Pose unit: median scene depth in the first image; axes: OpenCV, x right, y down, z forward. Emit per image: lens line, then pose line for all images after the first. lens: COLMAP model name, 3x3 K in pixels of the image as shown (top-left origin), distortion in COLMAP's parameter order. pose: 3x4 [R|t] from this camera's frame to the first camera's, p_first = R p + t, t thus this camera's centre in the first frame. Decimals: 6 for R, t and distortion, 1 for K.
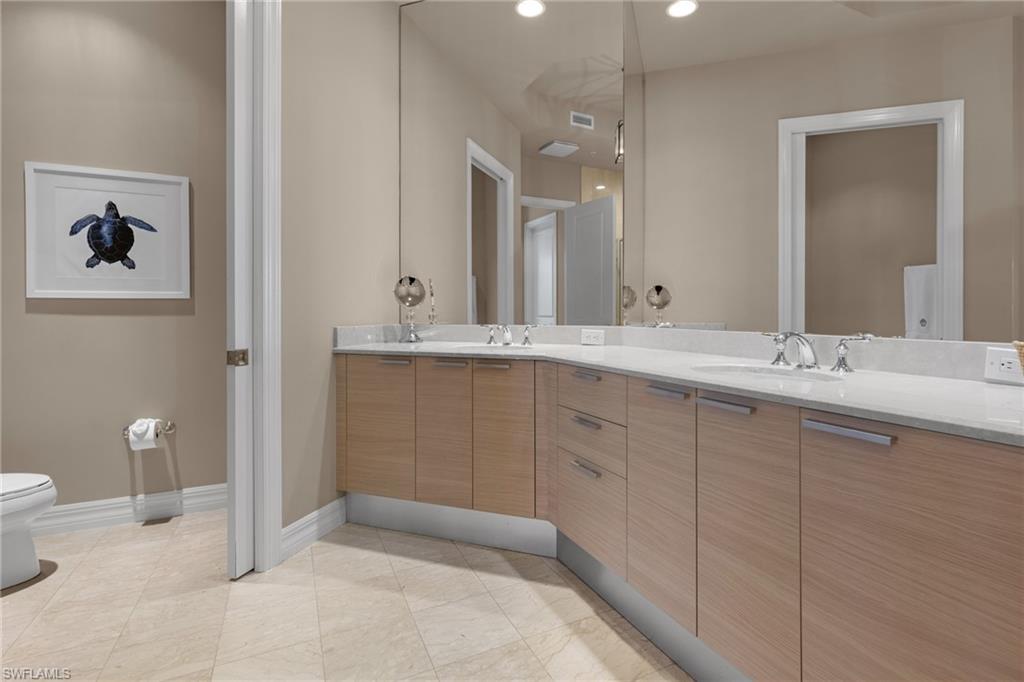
lens RADIAL K [[481.3, 0, 522.6], [0, 481.3, 321.6], [0, 0, 1]] dist [0.006292, 0.000139]
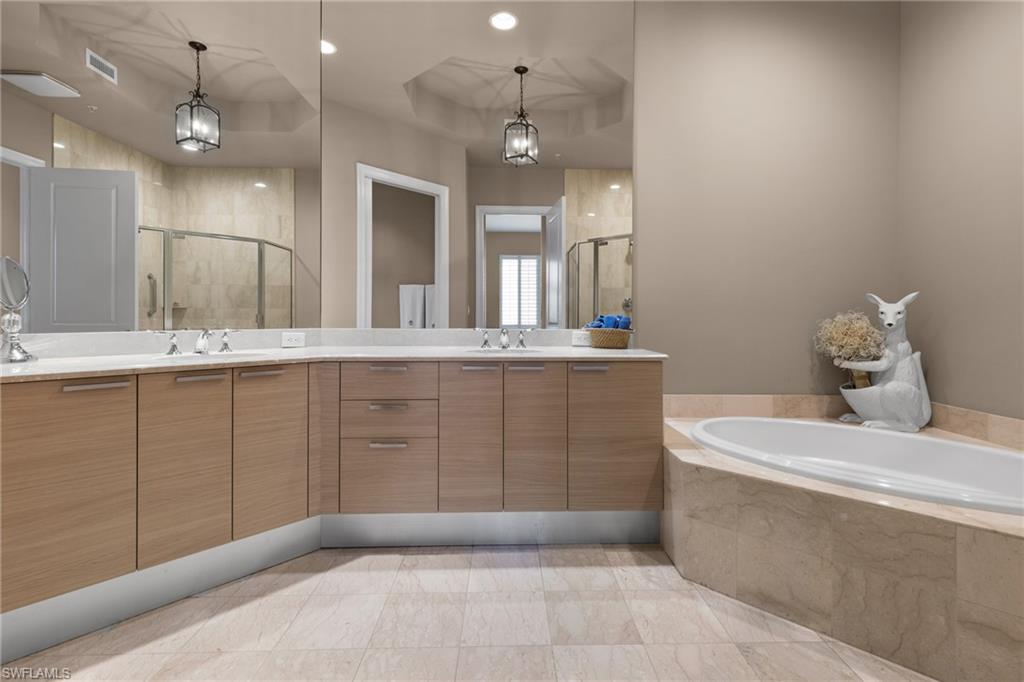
lens RADIAL K [[474.7, 0, 518.1], [0, 474.7, 321.3], [0, 0, 1]] dist [0.012031, -0.000667]
pose [[0.411270, -0.011594, 0.911440, -0.606382], [0.014225, 0.999879, 0.006300, -0.006645], [-0.911403, 0.010375, 0.411385, 0.148452]]
